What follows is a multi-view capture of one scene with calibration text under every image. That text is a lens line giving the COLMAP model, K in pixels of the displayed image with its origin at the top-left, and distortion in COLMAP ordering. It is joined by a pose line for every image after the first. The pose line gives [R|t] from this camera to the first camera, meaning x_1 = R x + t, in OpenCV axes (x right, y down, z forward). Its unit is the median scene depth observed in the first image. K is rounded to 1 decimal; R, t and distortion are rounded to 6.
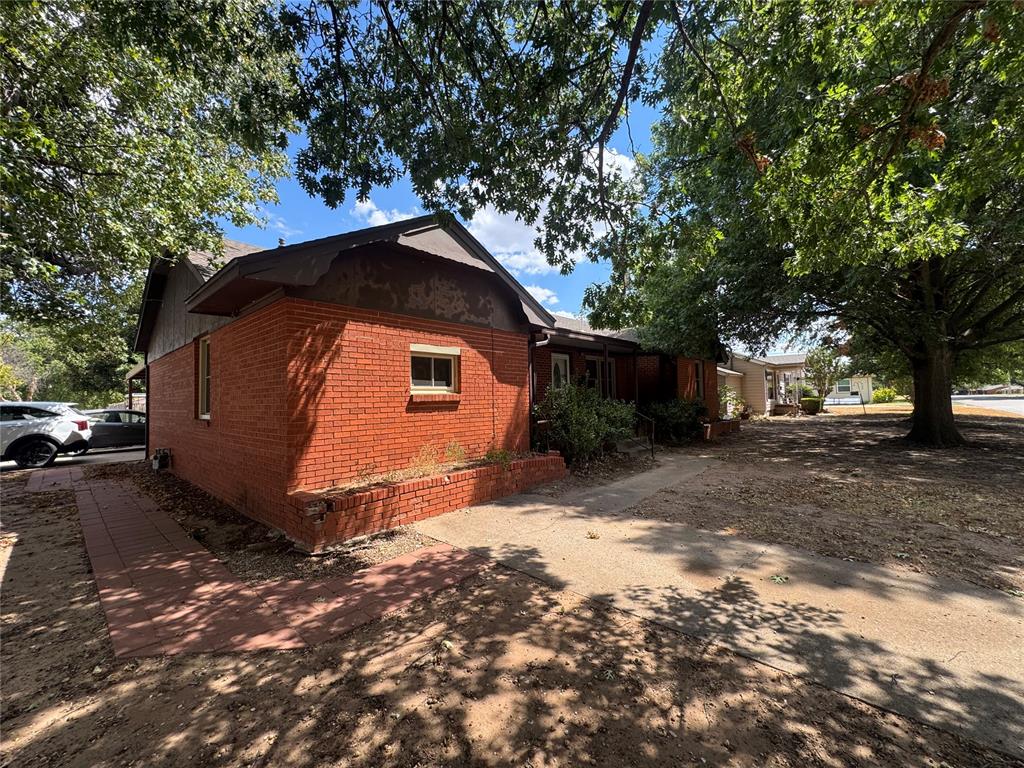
lens RADIAL K [[411.3, 0, 513.0], [0, 411.3, 384.6], [0, 0, 1]] dist [-0.001387, -0.000104]
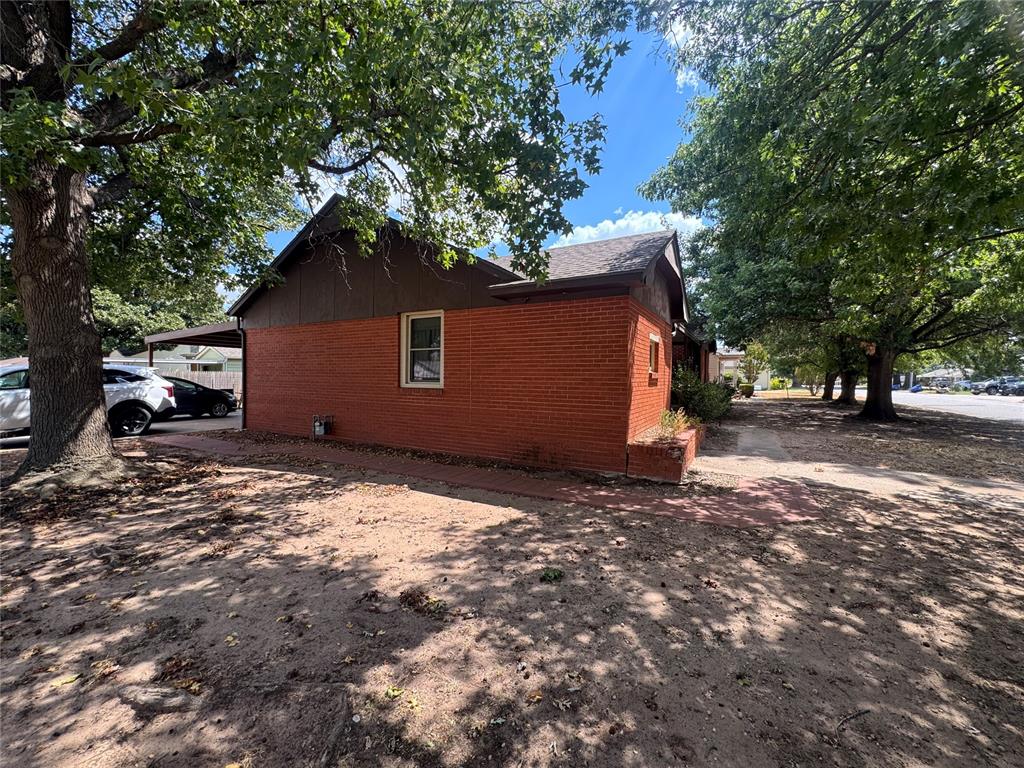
lens RADIAL K [[411.3, 0, 509.5], [0, 411.3, 383.7], [0, 0, 1]] dist [-0.001387, -0.000104]
pose [[0.974525, 0.028152, 0.222507, -1.285458], [-0.039004, 0.998246, 0.044529, 0.024108], [-0.220863, -0.052073, 0.973914, -0.219849]]
